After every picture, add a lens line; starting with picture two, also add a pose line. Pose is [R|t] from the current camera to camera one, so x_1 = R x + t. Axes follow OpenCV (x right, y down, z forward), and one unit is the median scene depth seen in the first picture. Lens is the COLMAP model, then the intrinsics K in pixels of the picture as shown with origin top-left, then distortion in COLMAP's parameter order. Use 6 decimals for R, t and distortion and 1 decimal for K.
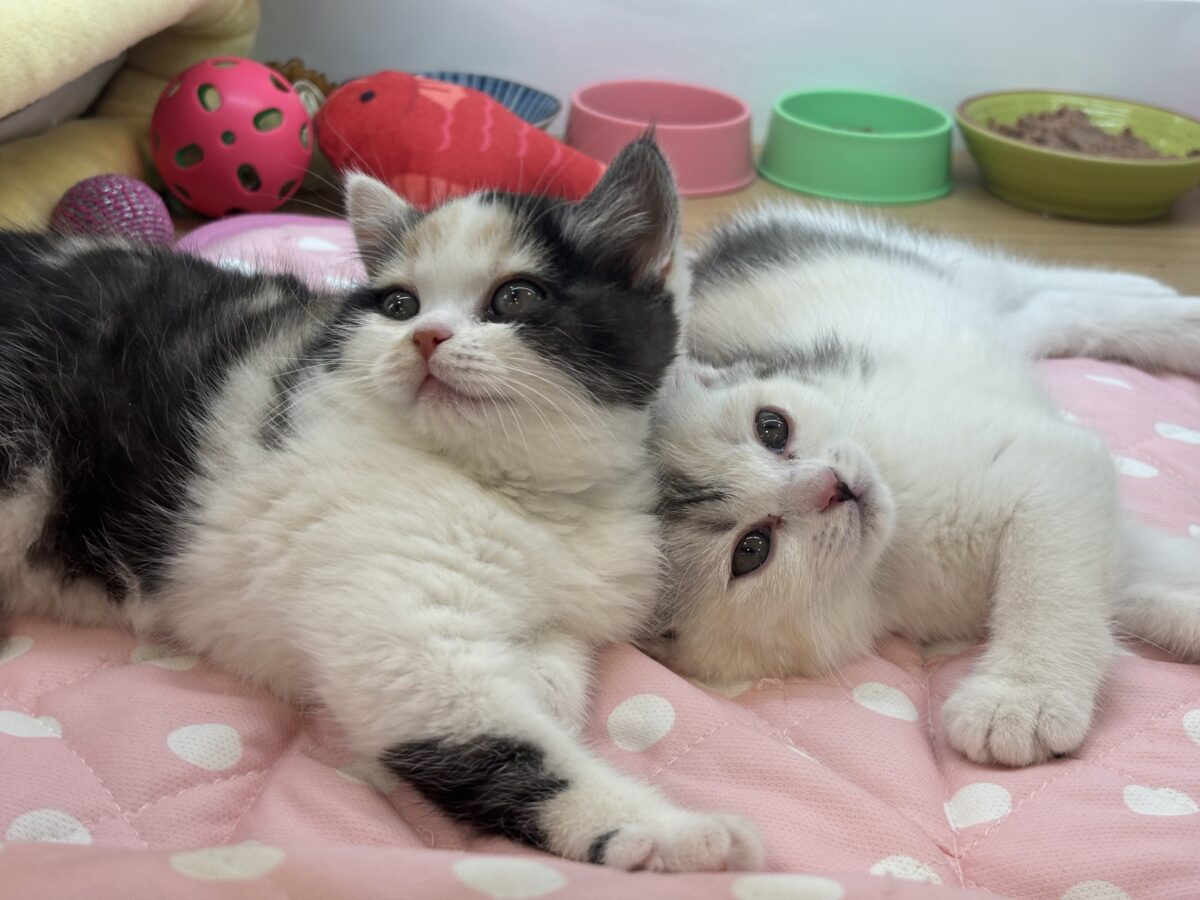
lens RADIAL K [[1805.9, 0, 627.6], [0, 1805.9, 450.6], [0, 0, 1]] dist [0.203355, -0.851022]
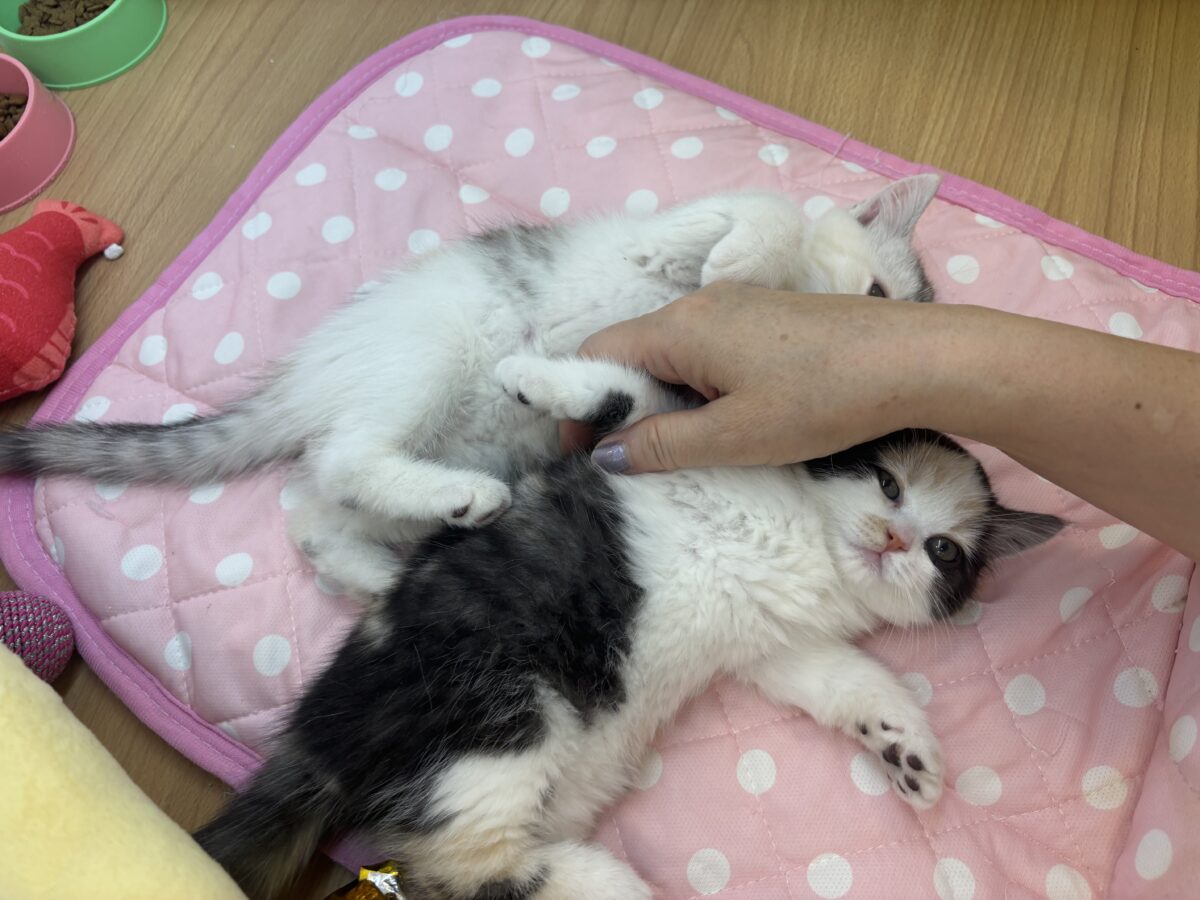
lens RADIAL K [[908.6, 0, 600.0], [0, 908.6, 450.0], [0, 0, 1]] dist [-0.000823, -0.010340]
pose [[0.439828, -0.850565, 0.288254, -0.189481], [0.444150, 0.484976, 0.753345, -0.436376], [-0.780565, -0.203314, 0.591085, 0.439579]]
